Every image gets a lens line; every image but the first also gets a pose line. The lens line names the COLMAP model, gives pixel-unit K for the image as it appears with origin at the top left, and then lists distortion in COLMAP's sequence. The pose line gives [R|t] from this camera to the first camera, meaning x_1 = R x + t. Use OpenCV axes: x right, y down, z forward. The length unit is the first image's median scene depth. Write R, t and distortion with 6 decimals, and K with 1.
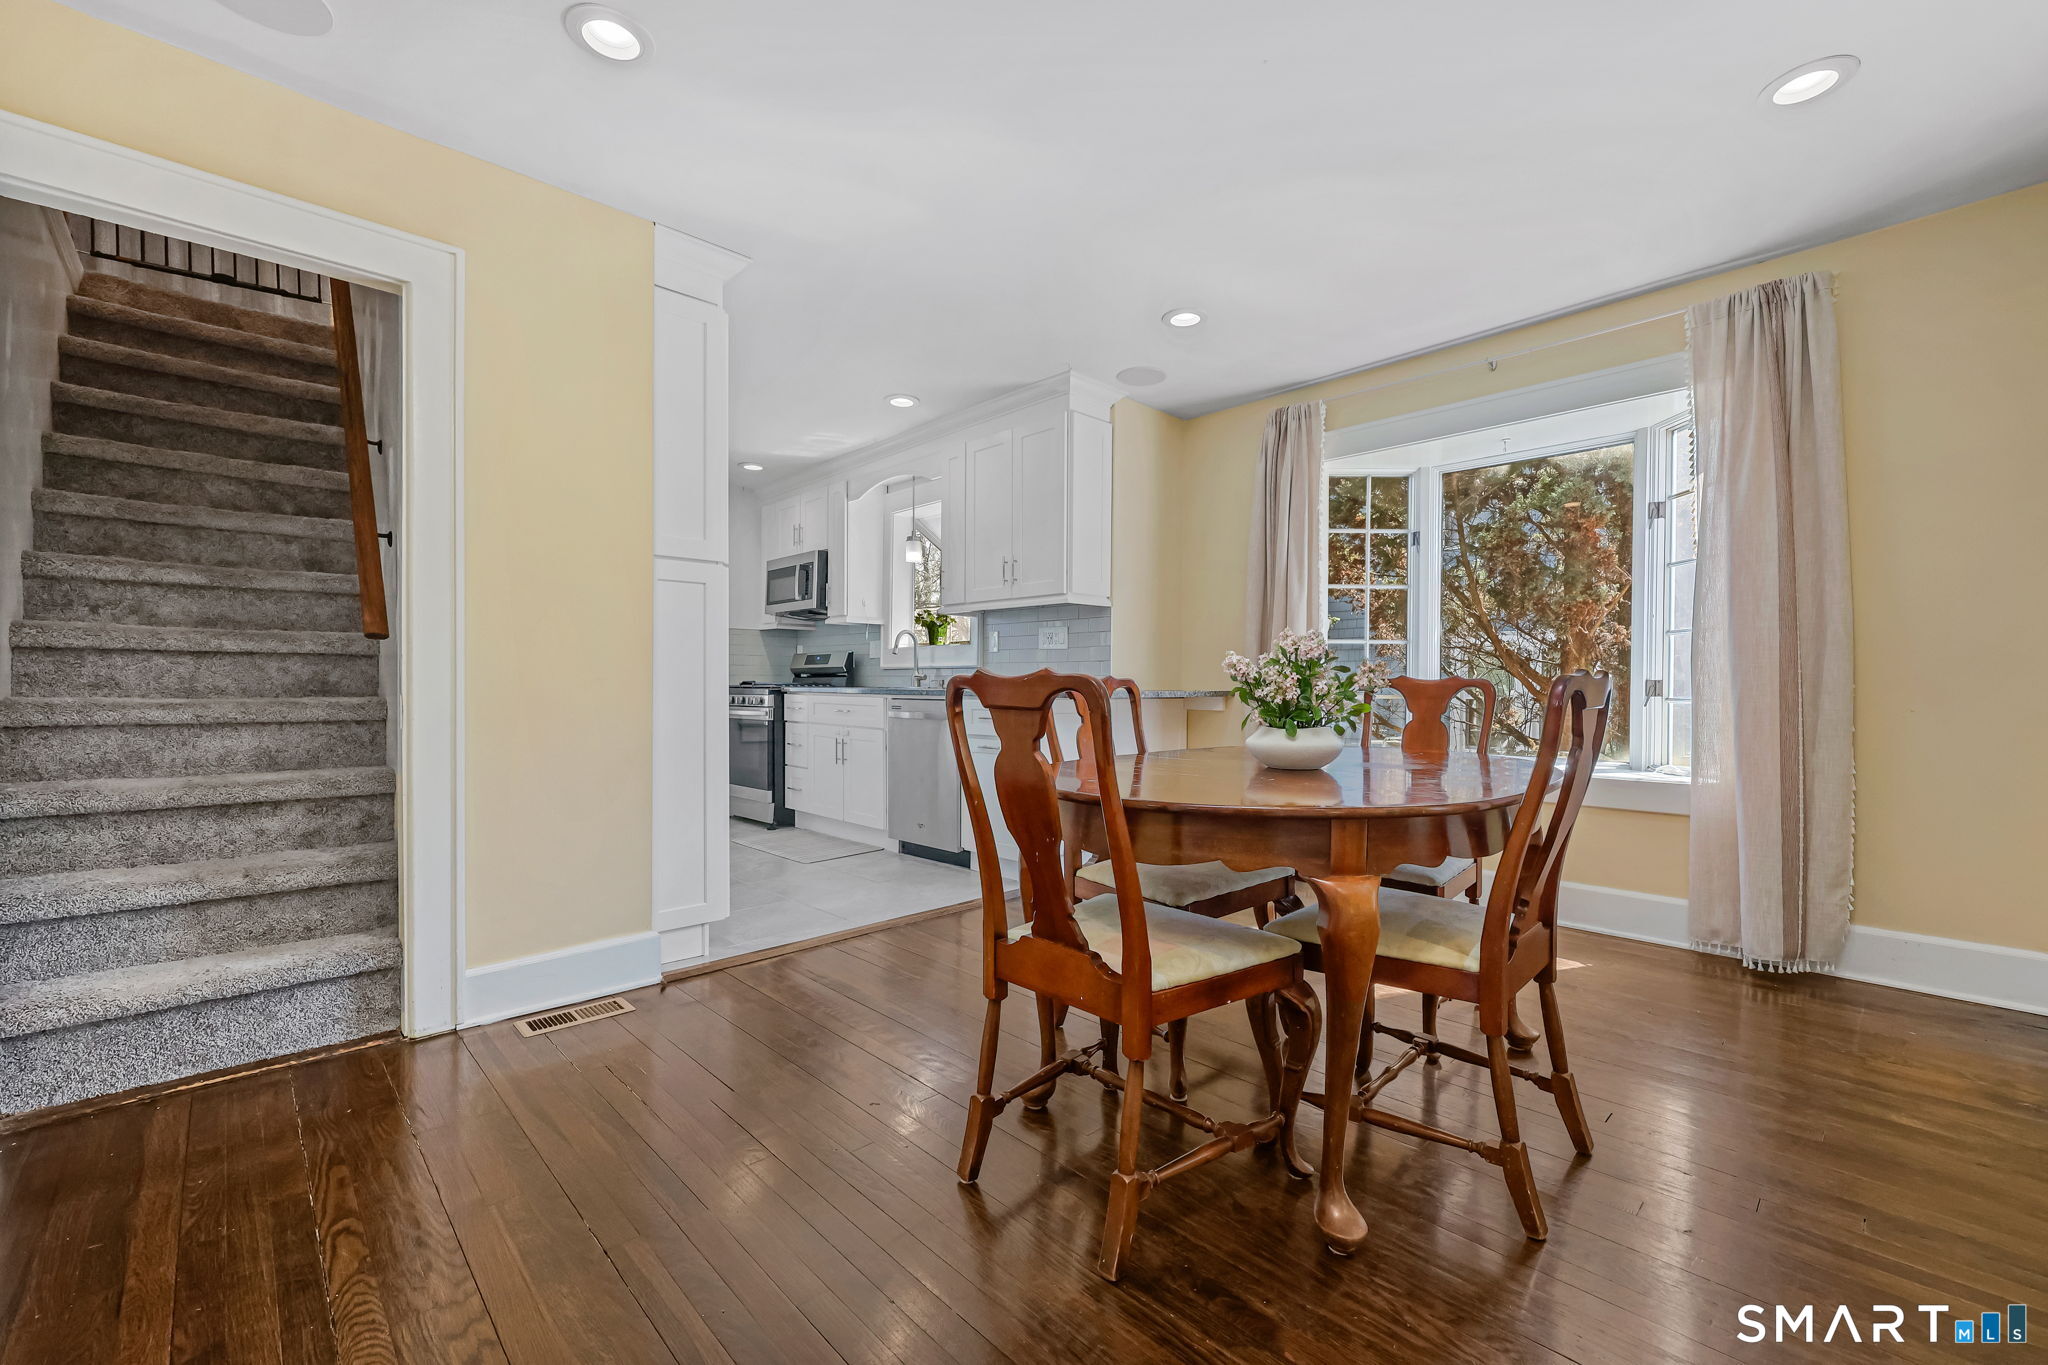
lens RADIAL K [[828.5, 0, 1028.1], [0, 828.5, 679.9], [0, 0, 1]] dist [-0.001291, -0.000056]
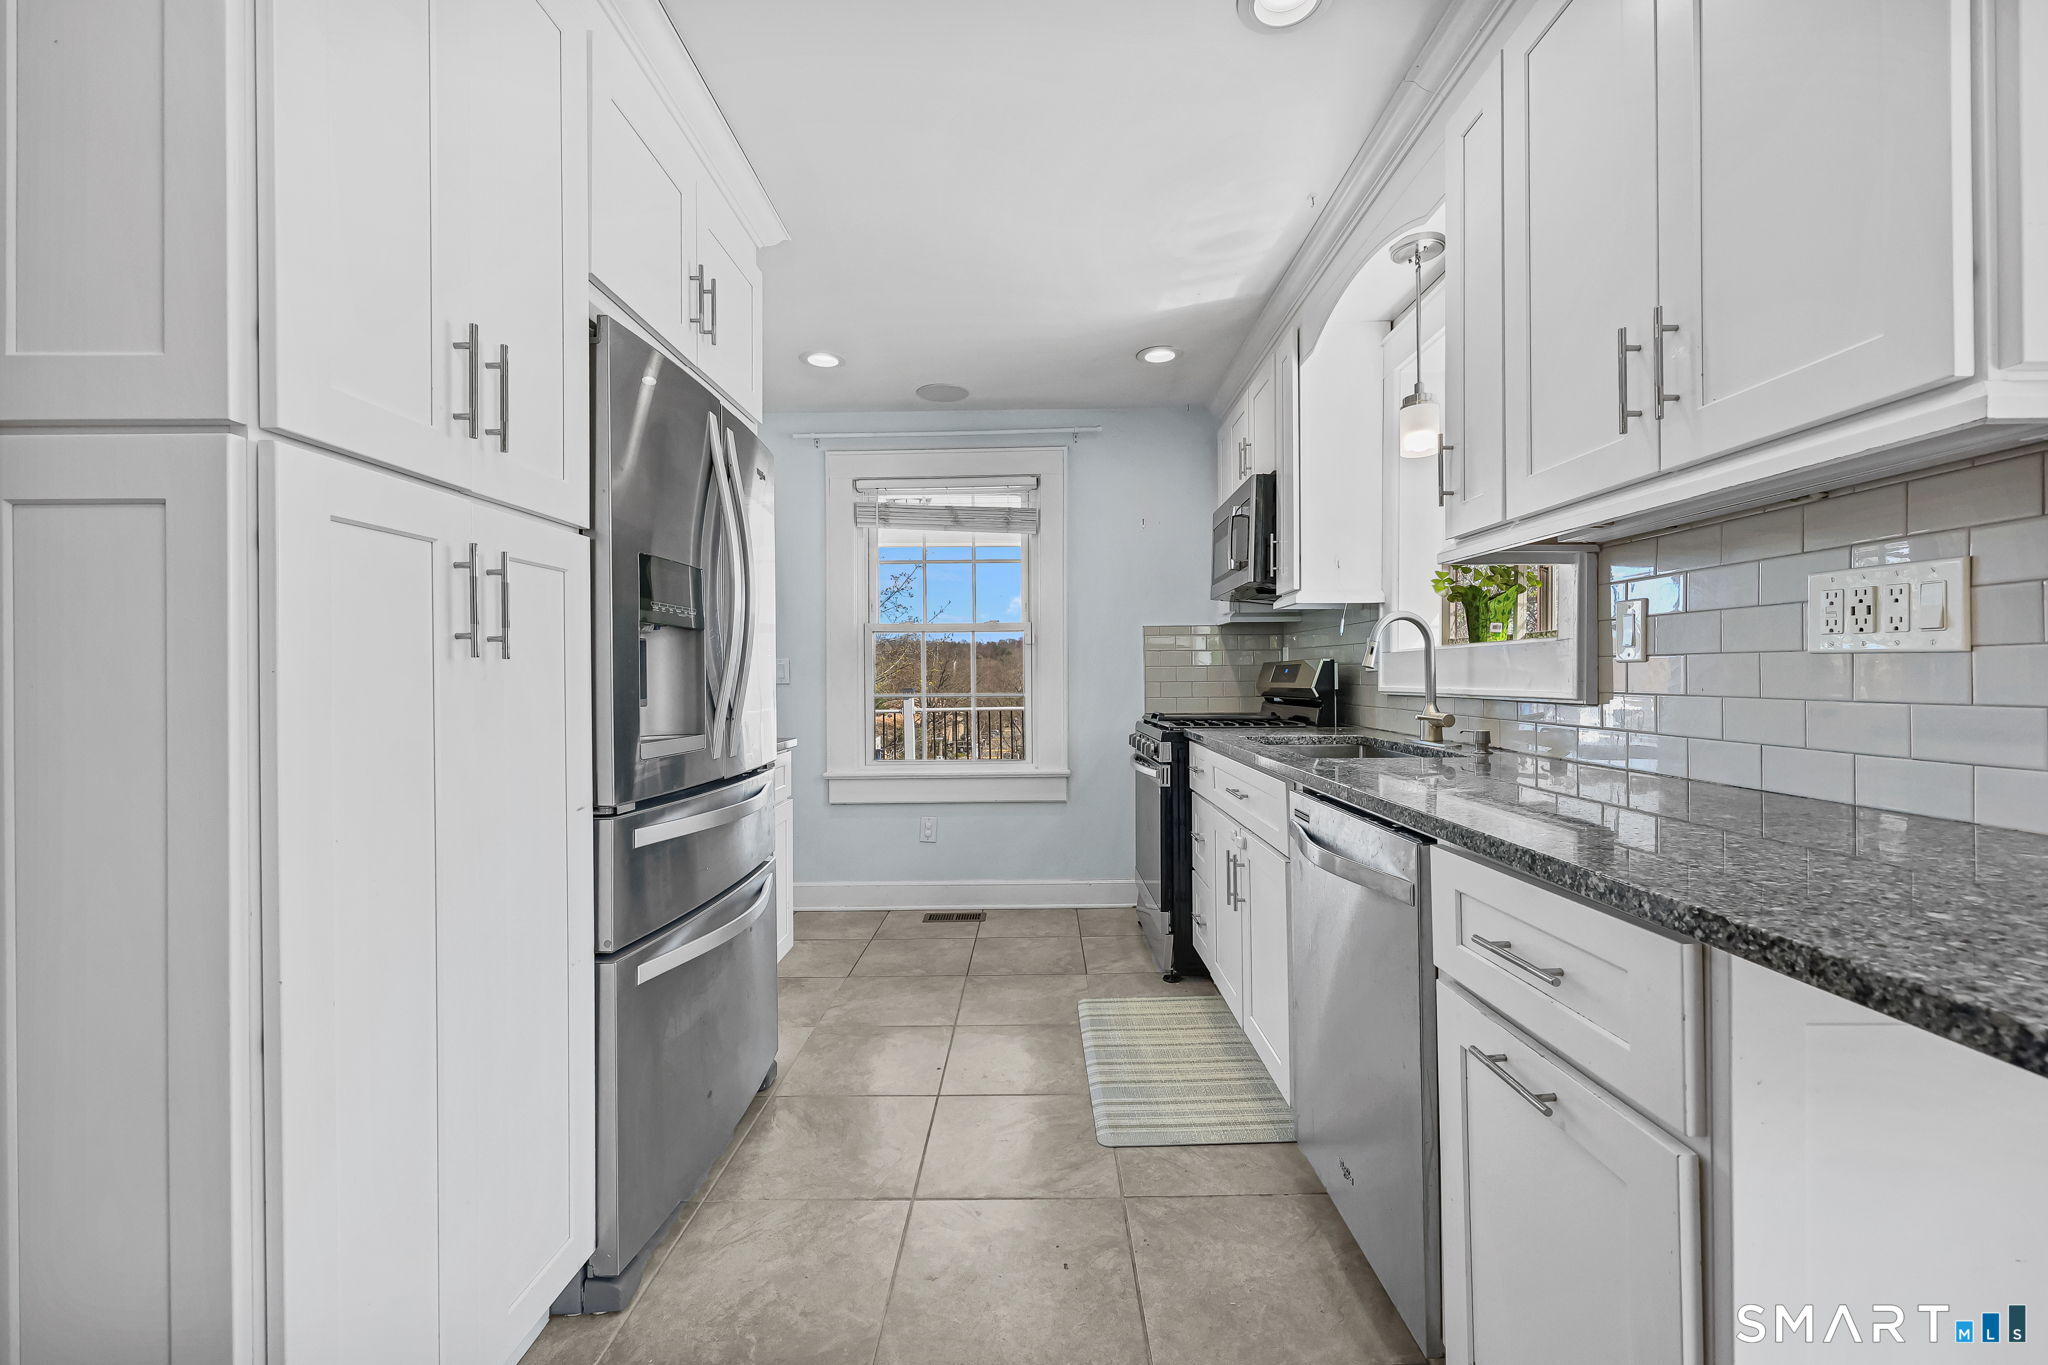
lens RADIAL K [[823.2, 0, 1030.9], [0, 823.2, 675.1], [0, 0, 1]] dist [0.001251, -0.000023]
pose [[0.712513, -0.008311, -0.701610, 0.017246], [0.010841, 0.999941, -0.000836, -0.027009], [0.701575, -0.007011, 0.712561, 0.518984]]
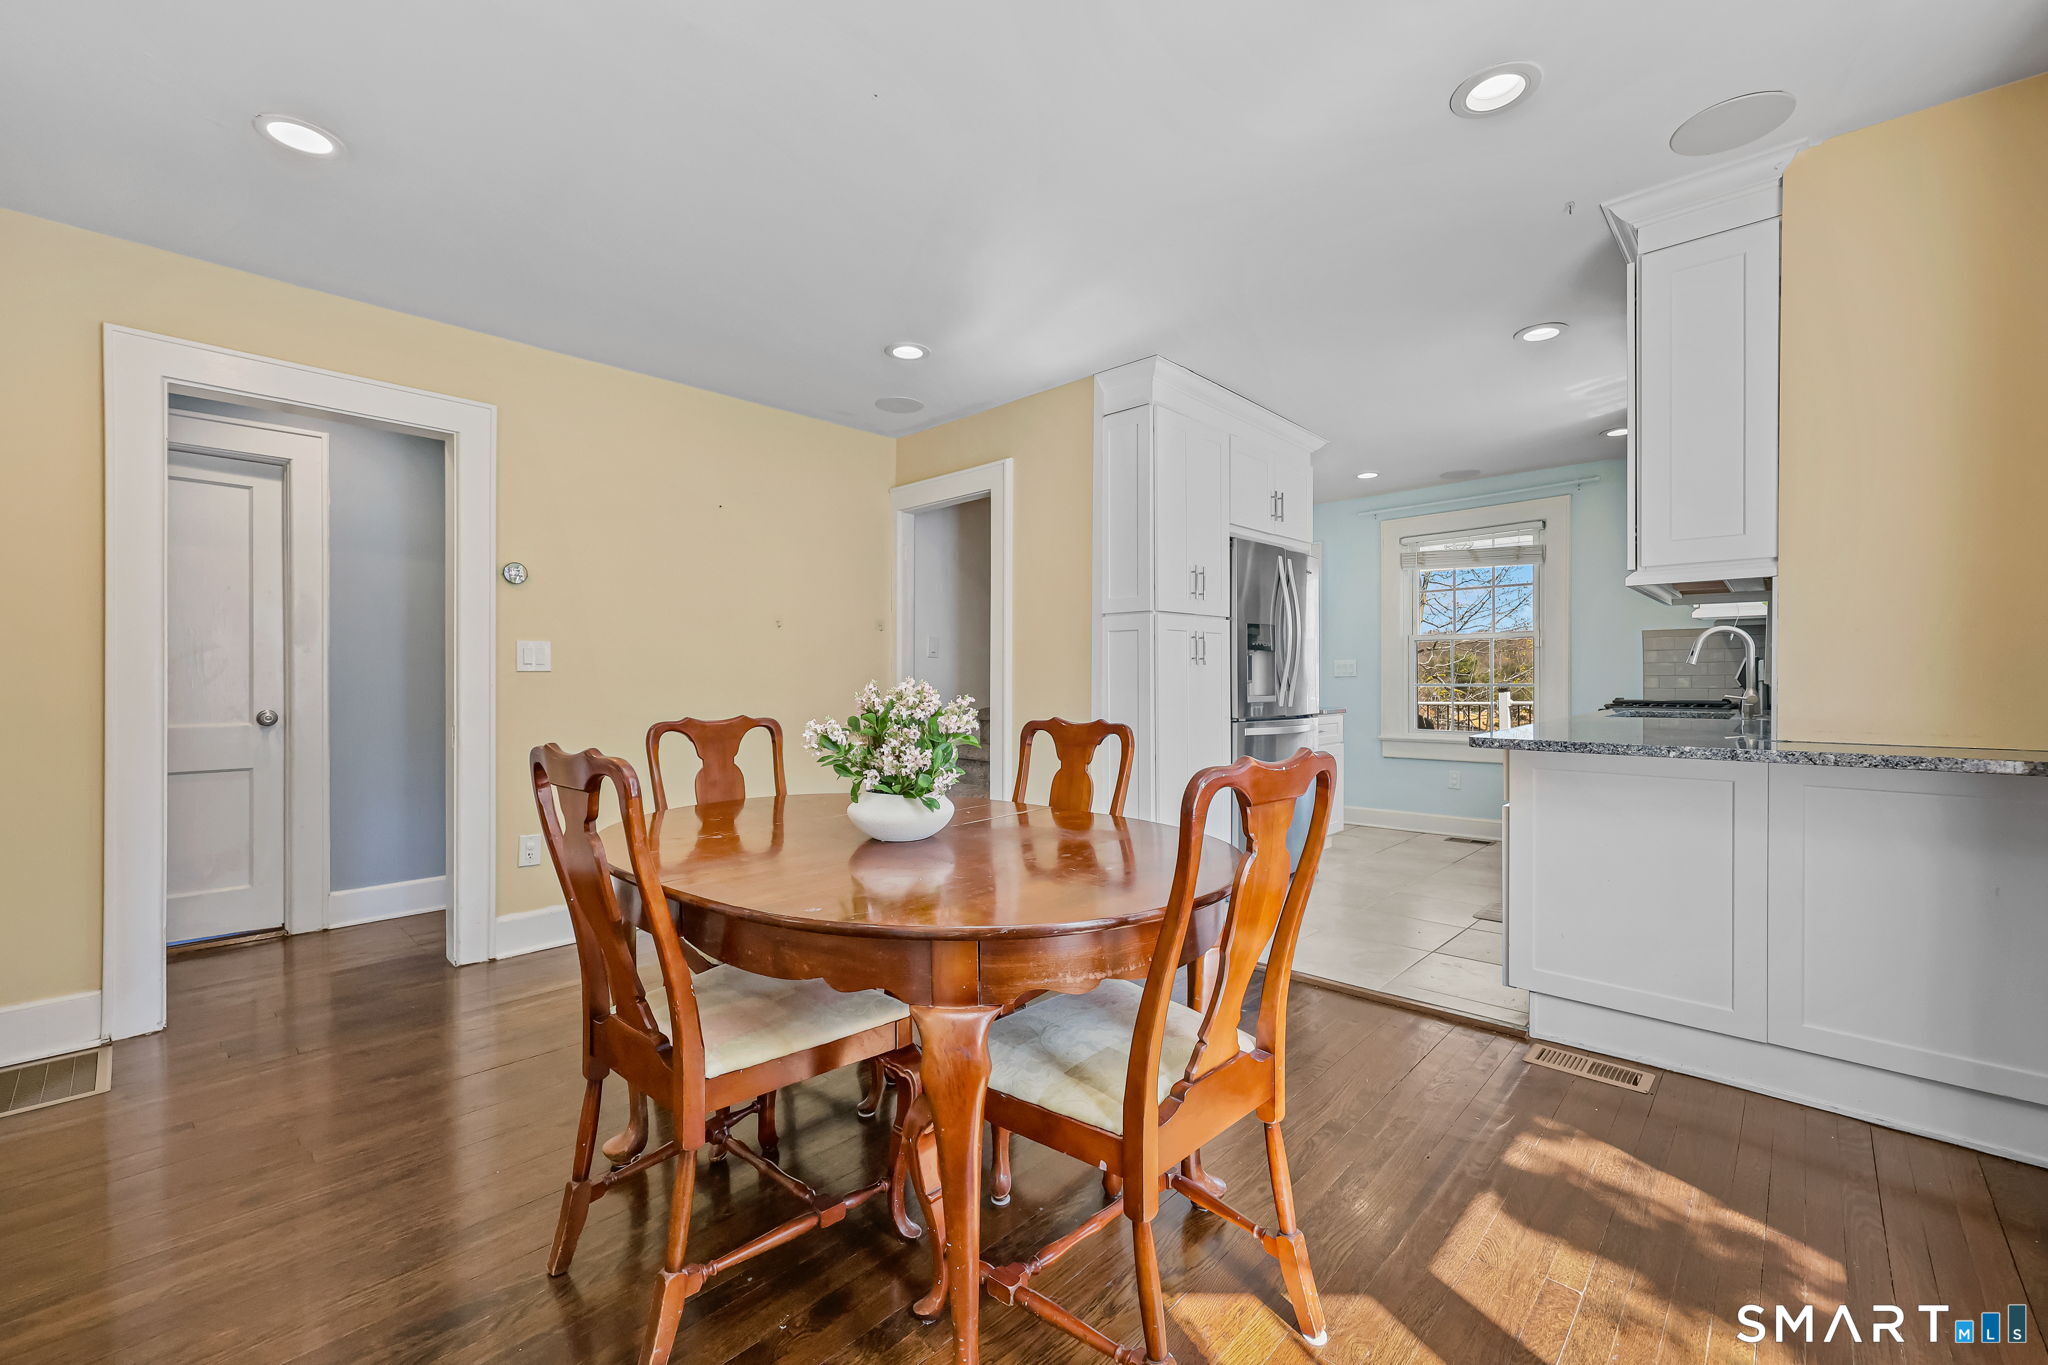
lens RADIAL K [[828.5, 0, 1028.1], [0, 828.5, 679.9], [0, 0, 1]] dist [-0.001291, -0.000056]
pose [[0.038740, 0.001182, -0.999249, 0.453328], [0.007094, 0.999974, 0.001458, -0.022334], [0.999224, -0.007145, 0.038730, 0.402362]]
